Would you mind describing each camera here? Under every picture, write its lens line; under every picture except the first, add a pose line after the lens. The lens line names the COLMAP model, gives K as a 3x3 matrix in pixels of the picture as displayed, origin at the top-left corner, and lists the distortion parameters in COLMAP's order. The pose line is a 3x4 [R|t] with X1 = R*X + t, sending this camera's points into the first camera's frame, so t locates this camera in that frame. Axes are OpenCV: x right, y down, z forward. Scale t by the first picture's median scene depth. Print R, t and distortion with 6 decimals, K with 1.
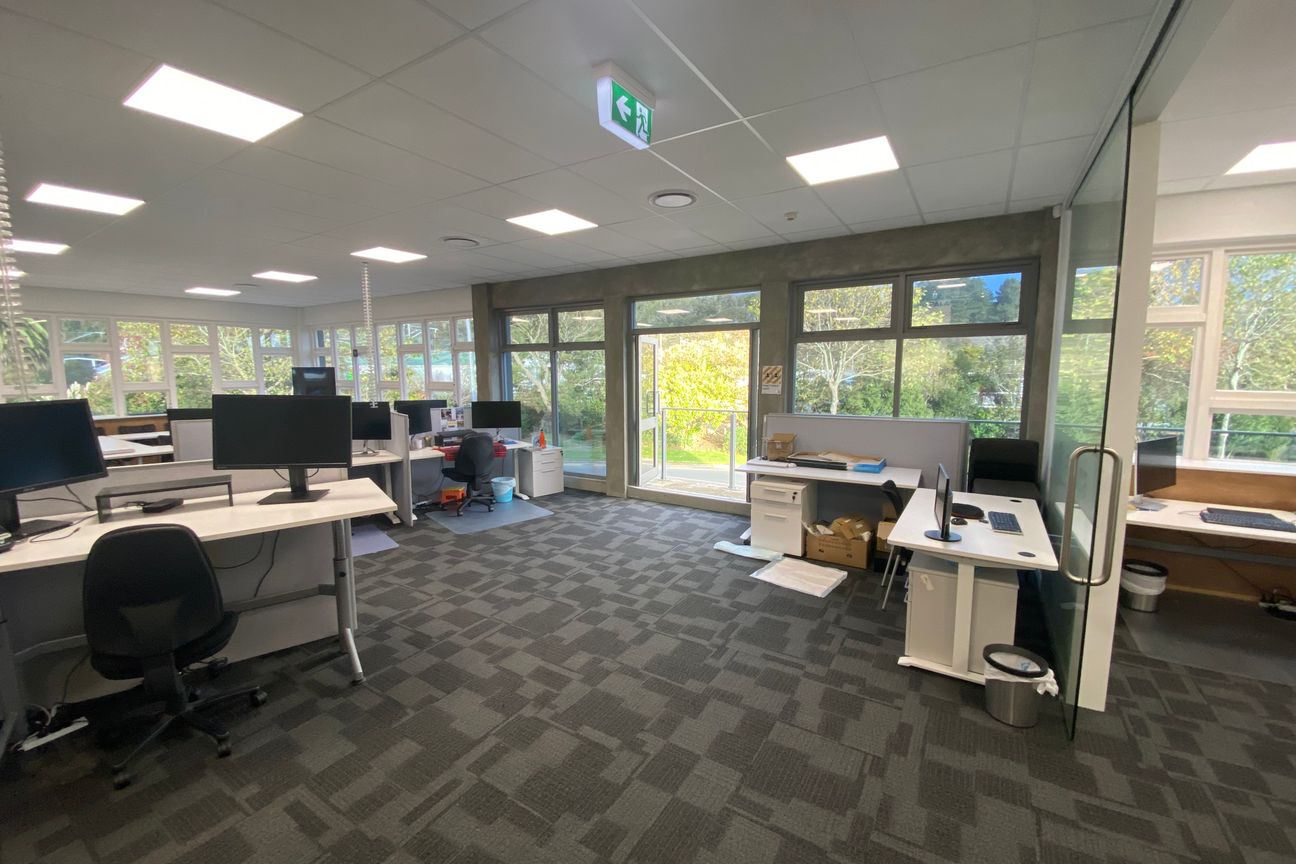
lens RADIAL K [[515.4, 0, 633.5], [0, 515.4, 435.0], [0, 0, 1]] dist [0.001076, -0.013122]
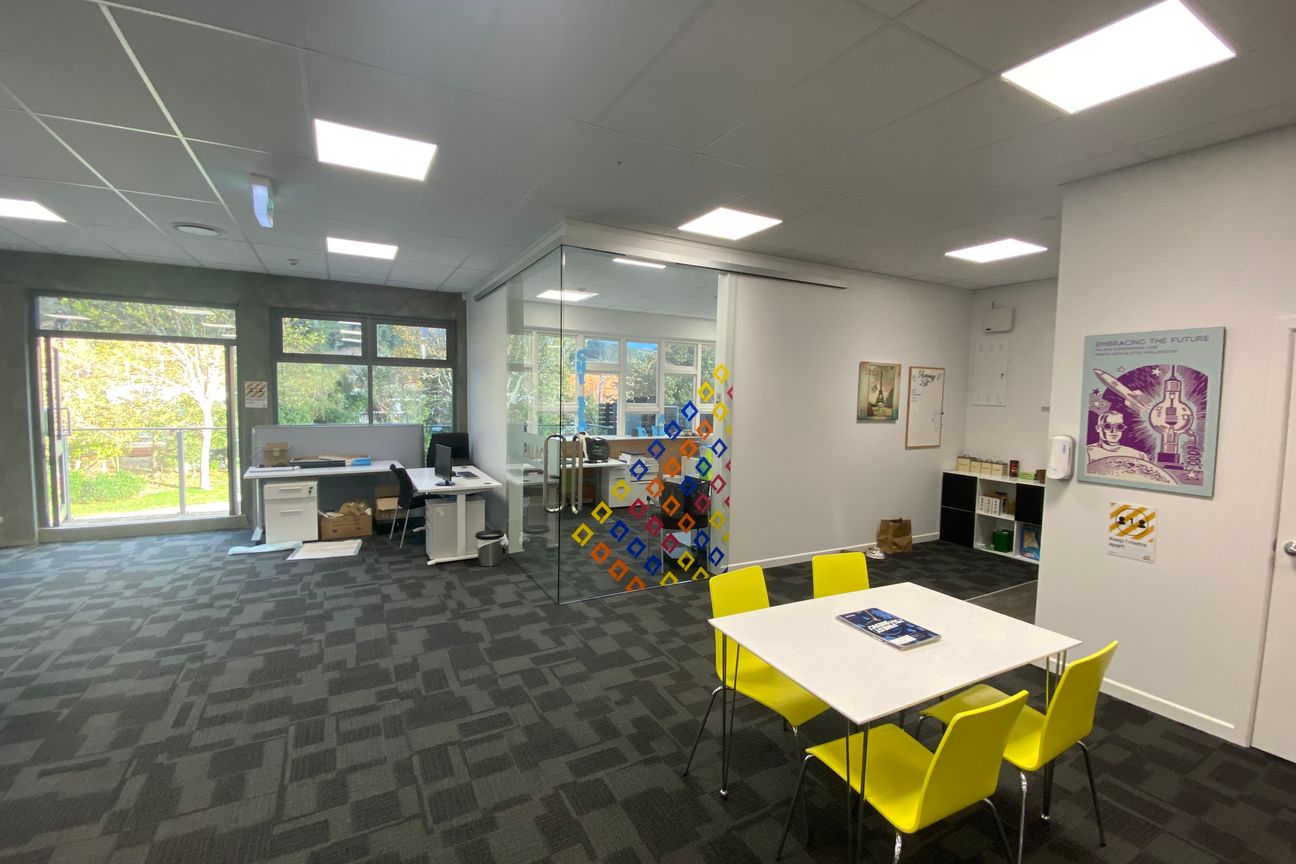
lens RADIAL K [[557.7, 0, 648.0], [0, 557.7, 432.0], [0, 0, 1]] dist [0.002602, -0.000056]
pose [[0.470968, -0.046994, 0.880898, -0.522412], [0.091015, 0.995839, 0.004465, 0.055140], [-0.877443, 0.078072, 0.473285, -0.369042]]
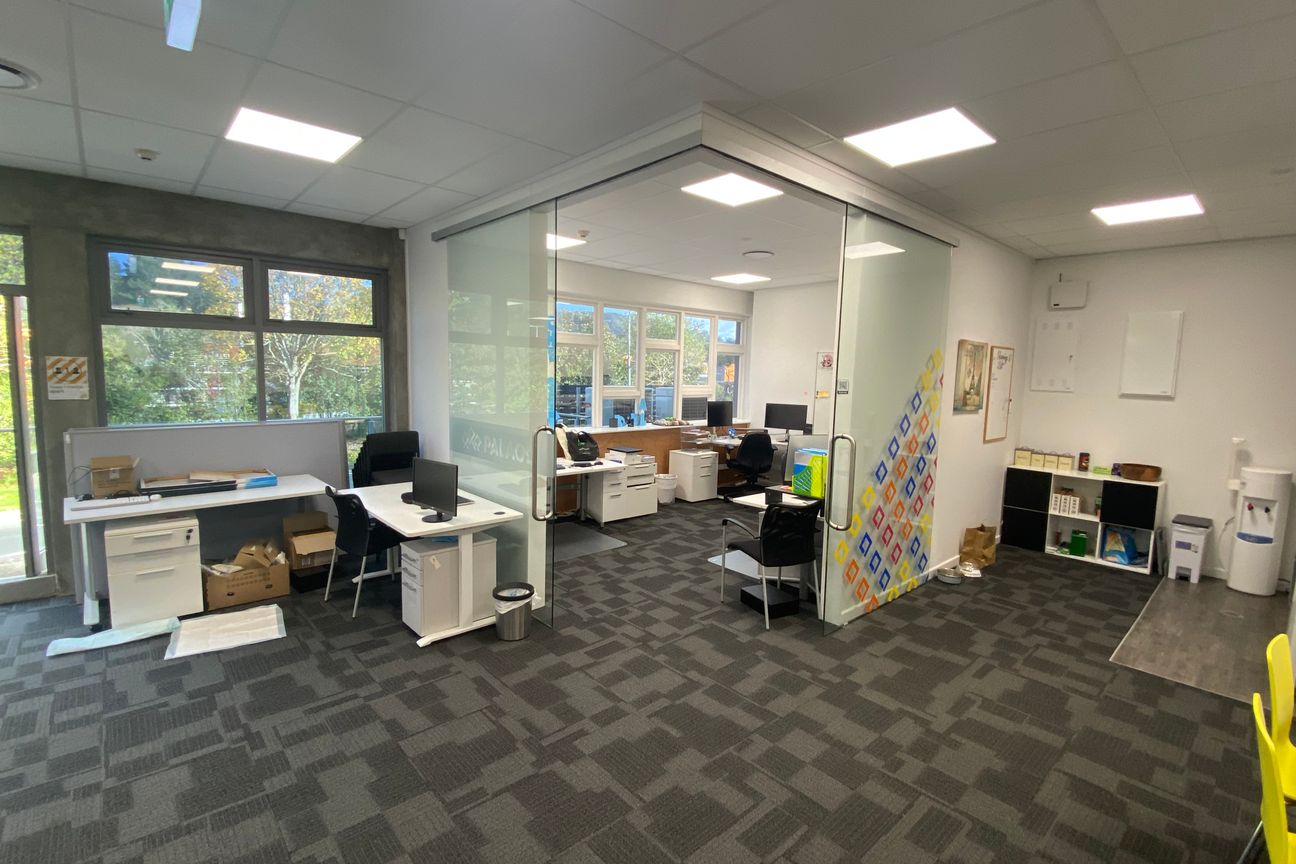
lens RADIAL K [[596.3, 0, 648.0], [0, 596.3, 432.0], [0, 0, 1]] dist [0.001180, -0.007610]
pose [[0.256707, -0.090840, 0.962211, -0.375533], [0.097554, 0.992924, 0.067713, -0.025782], [-0.961553, 0.076486, 0.263752, 0.136955]]
